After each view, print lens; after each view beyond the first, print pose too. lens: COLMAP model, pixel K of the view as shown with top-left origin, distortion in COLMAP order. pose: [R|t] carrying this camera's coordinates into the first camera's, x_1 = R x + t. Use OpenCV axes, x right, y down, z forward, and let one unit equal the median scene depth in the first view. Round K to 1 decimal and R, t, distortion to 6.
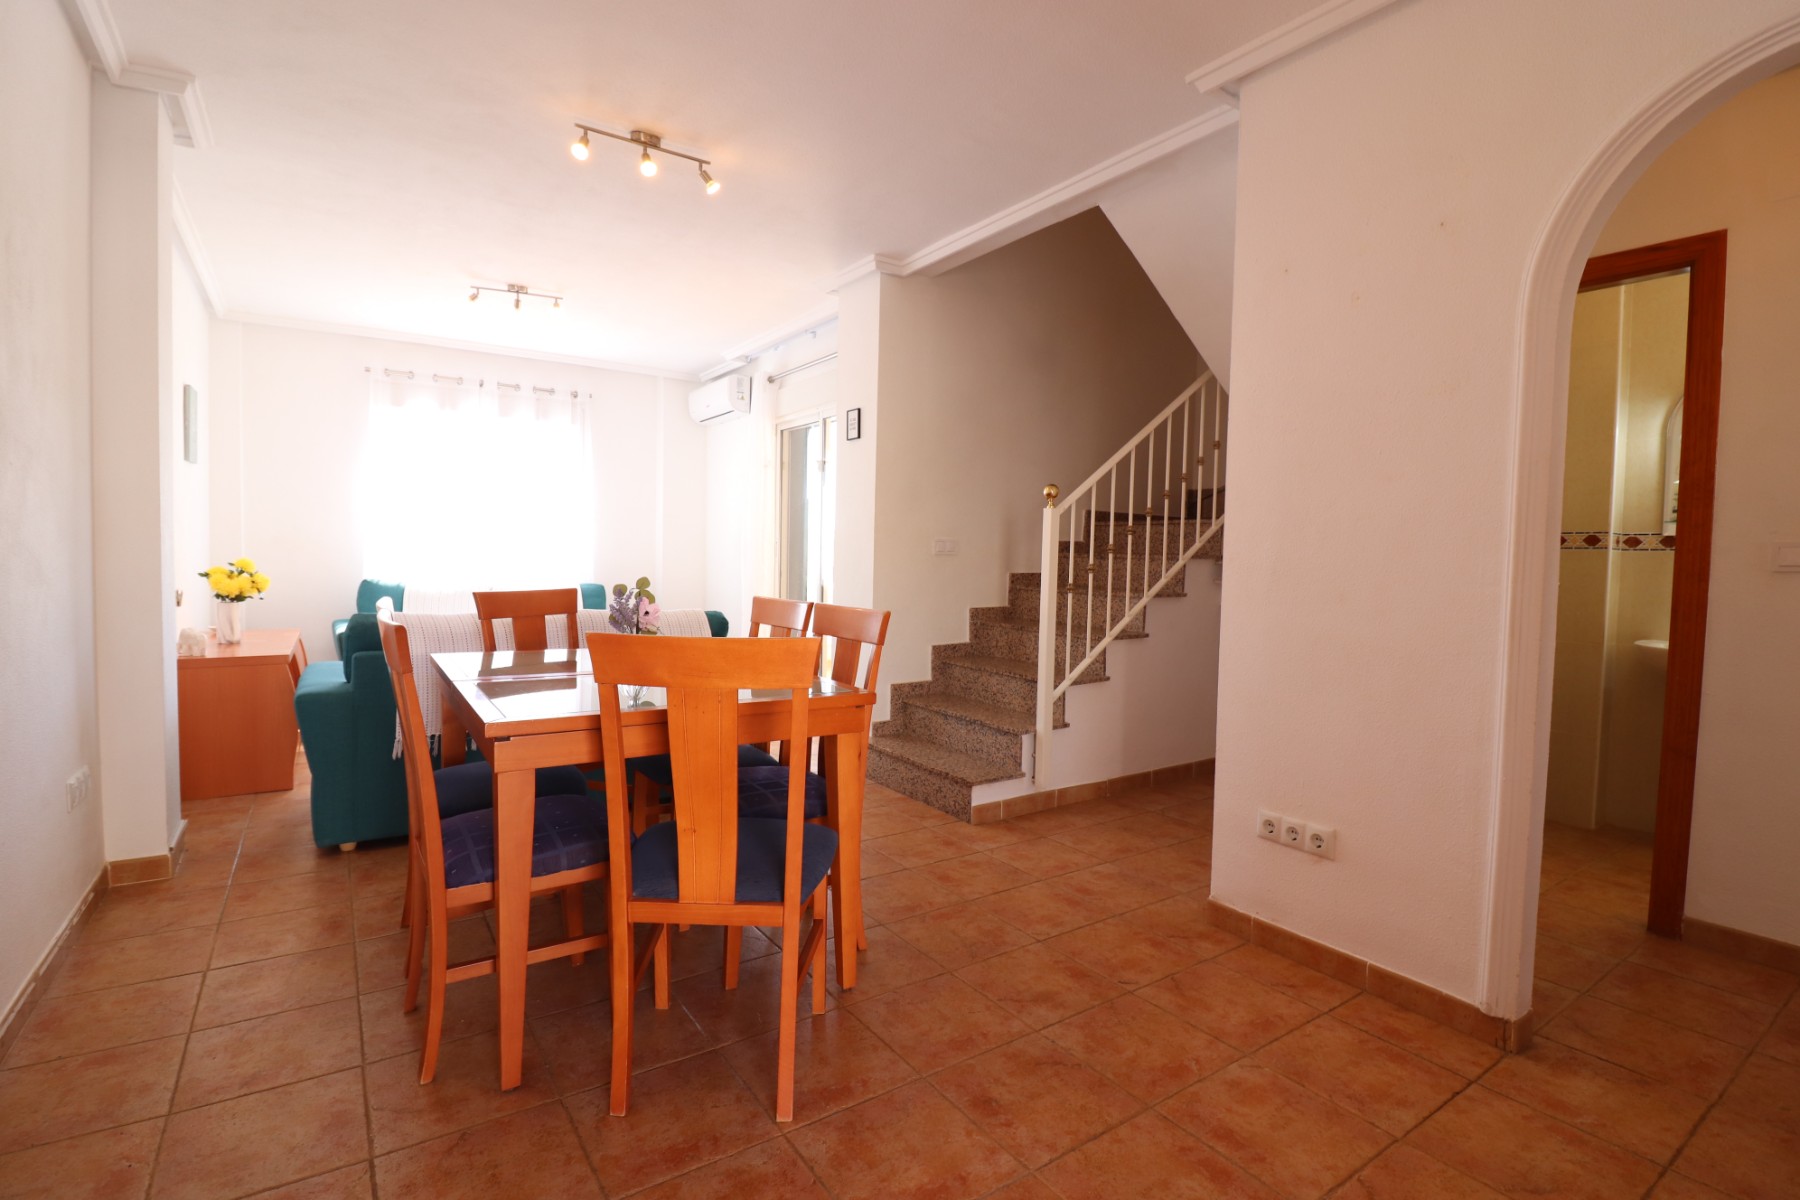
lens RADIAL K [[838.9, 0, 896.5], [0, 838.9, 595.2], [0, 0, 1]] dist [-0.004382, -0.010231]
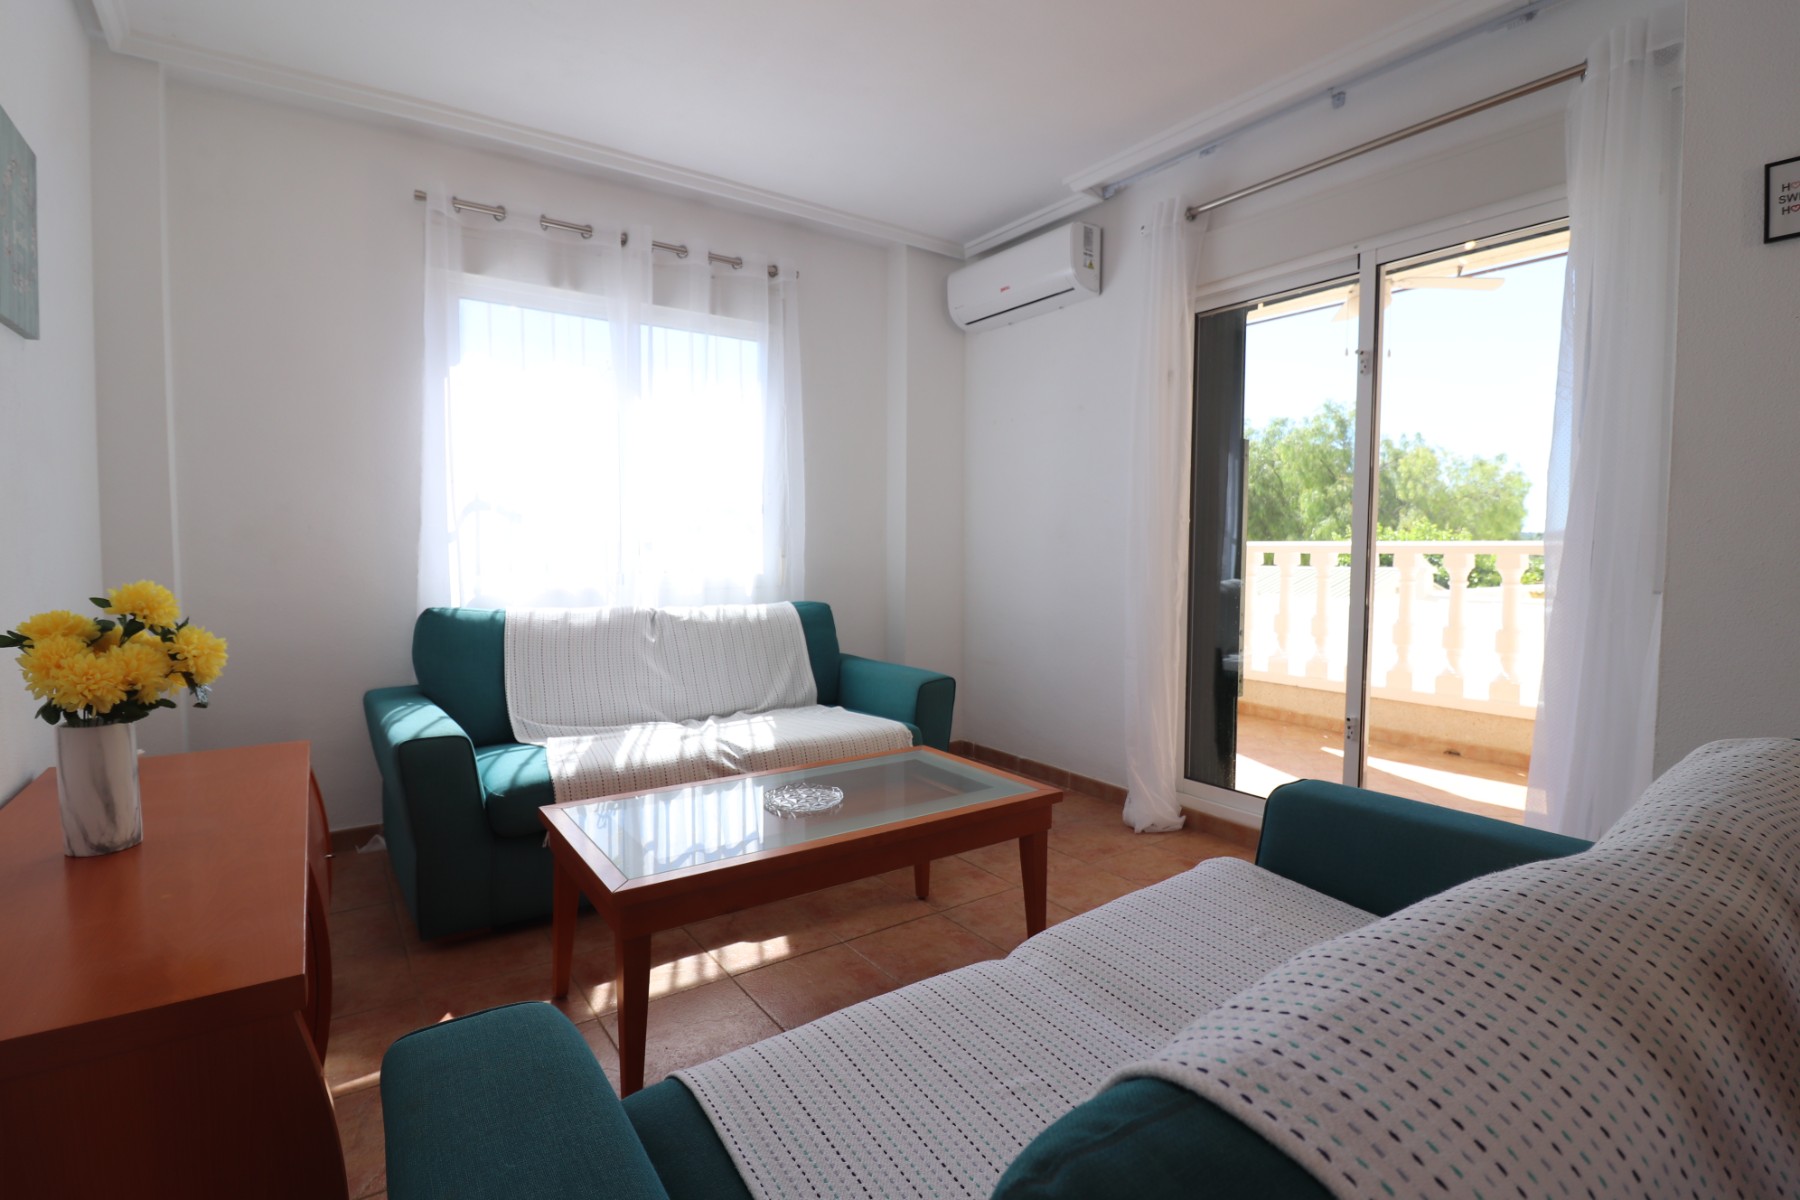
lens RADIAL K [[838.9, 0, 898.7], [0, 838.9, 601.1], [0, 0, 1]] dist [-0.004382, -0.010231]
pose [[0.999685, -0.019230, 0.016109, -0.432684], [0.018940, 0.999660, 0.017947, -0.032781], [-0.016448, -0.017637, 0.999709, 0.588542]]
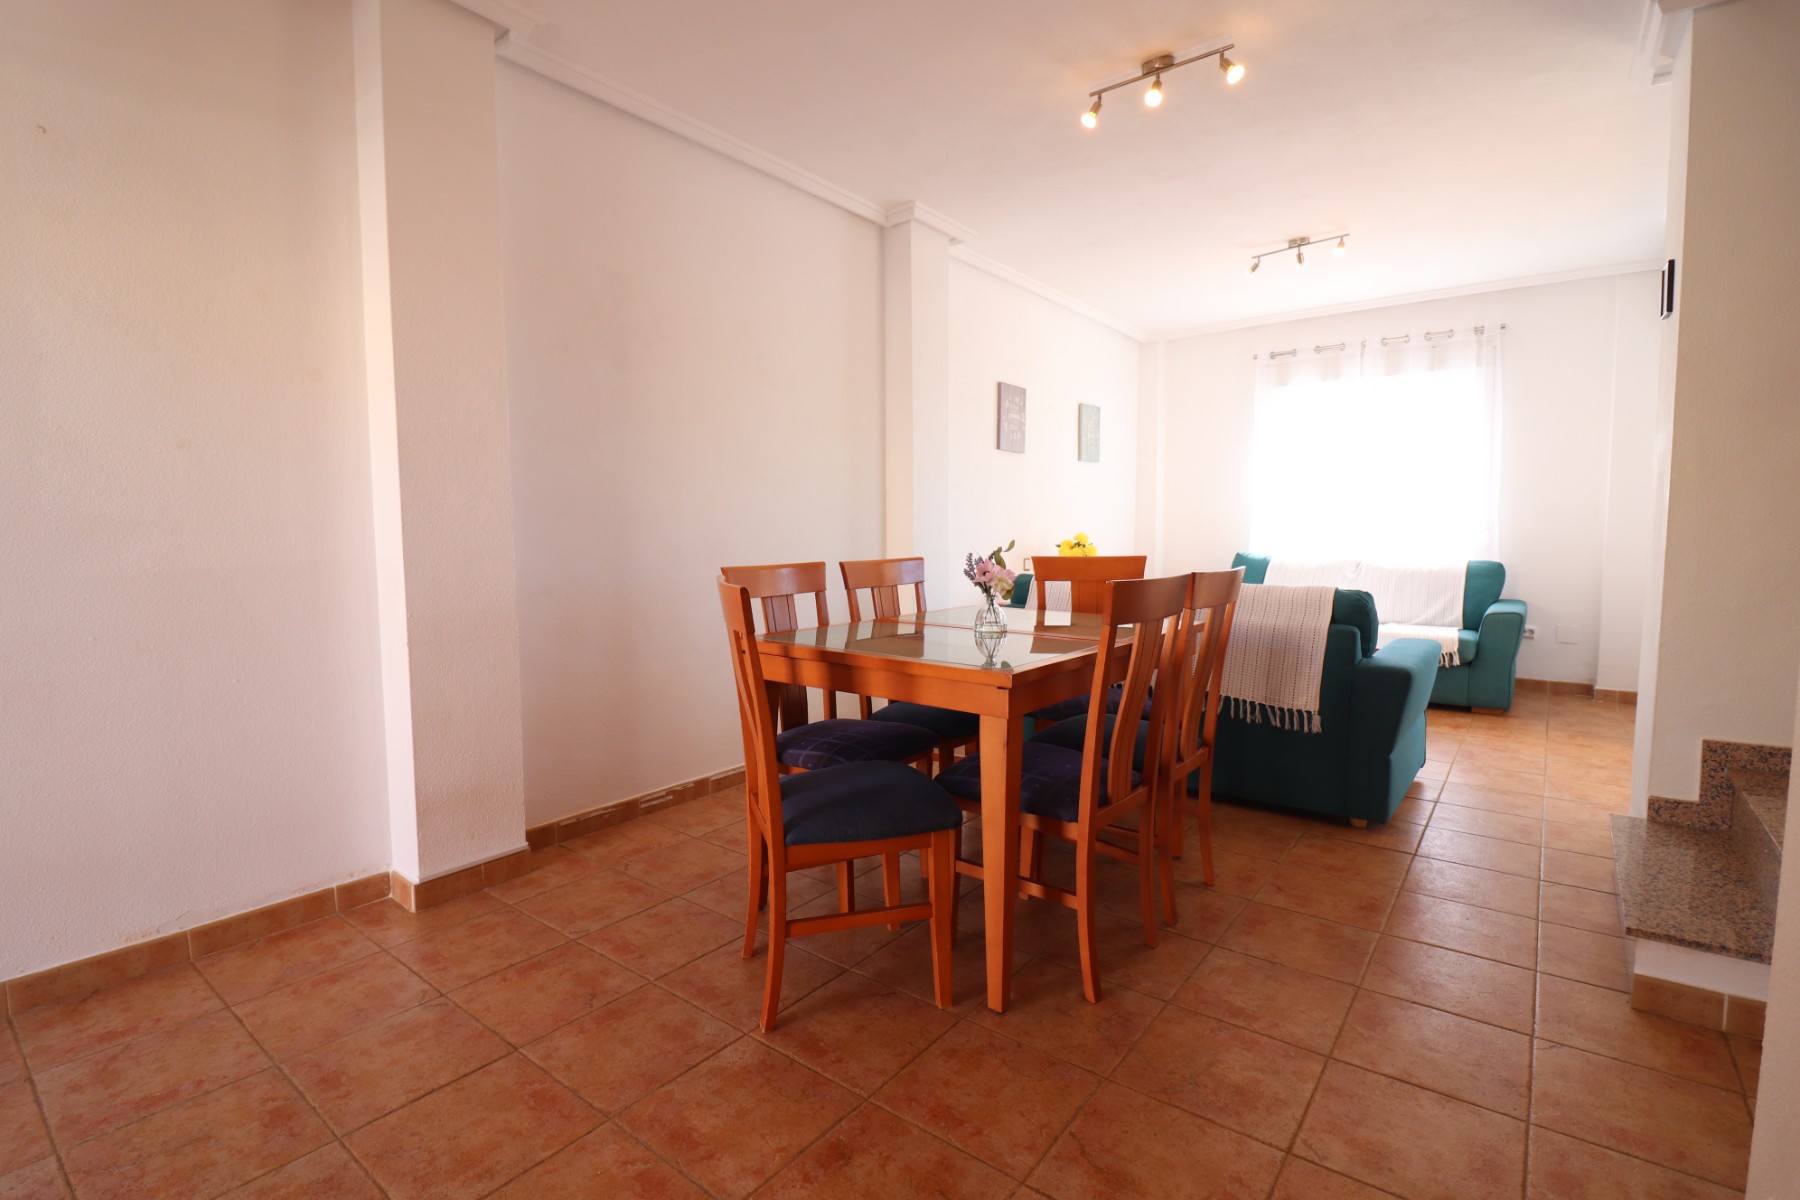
lens RADIAL K [[838.9, 0, 894.9], [0, 838.9, 597.5], [0, 0, 1]] dist [-0.004382, -0.010231]
pose [[0.297909, 0.054275, -0.953050, 0.331011], [-0.030726, 0.998410, 0.047254, 0.001952], [0.954100, 0.015206, 0.299103, 0.293378]]
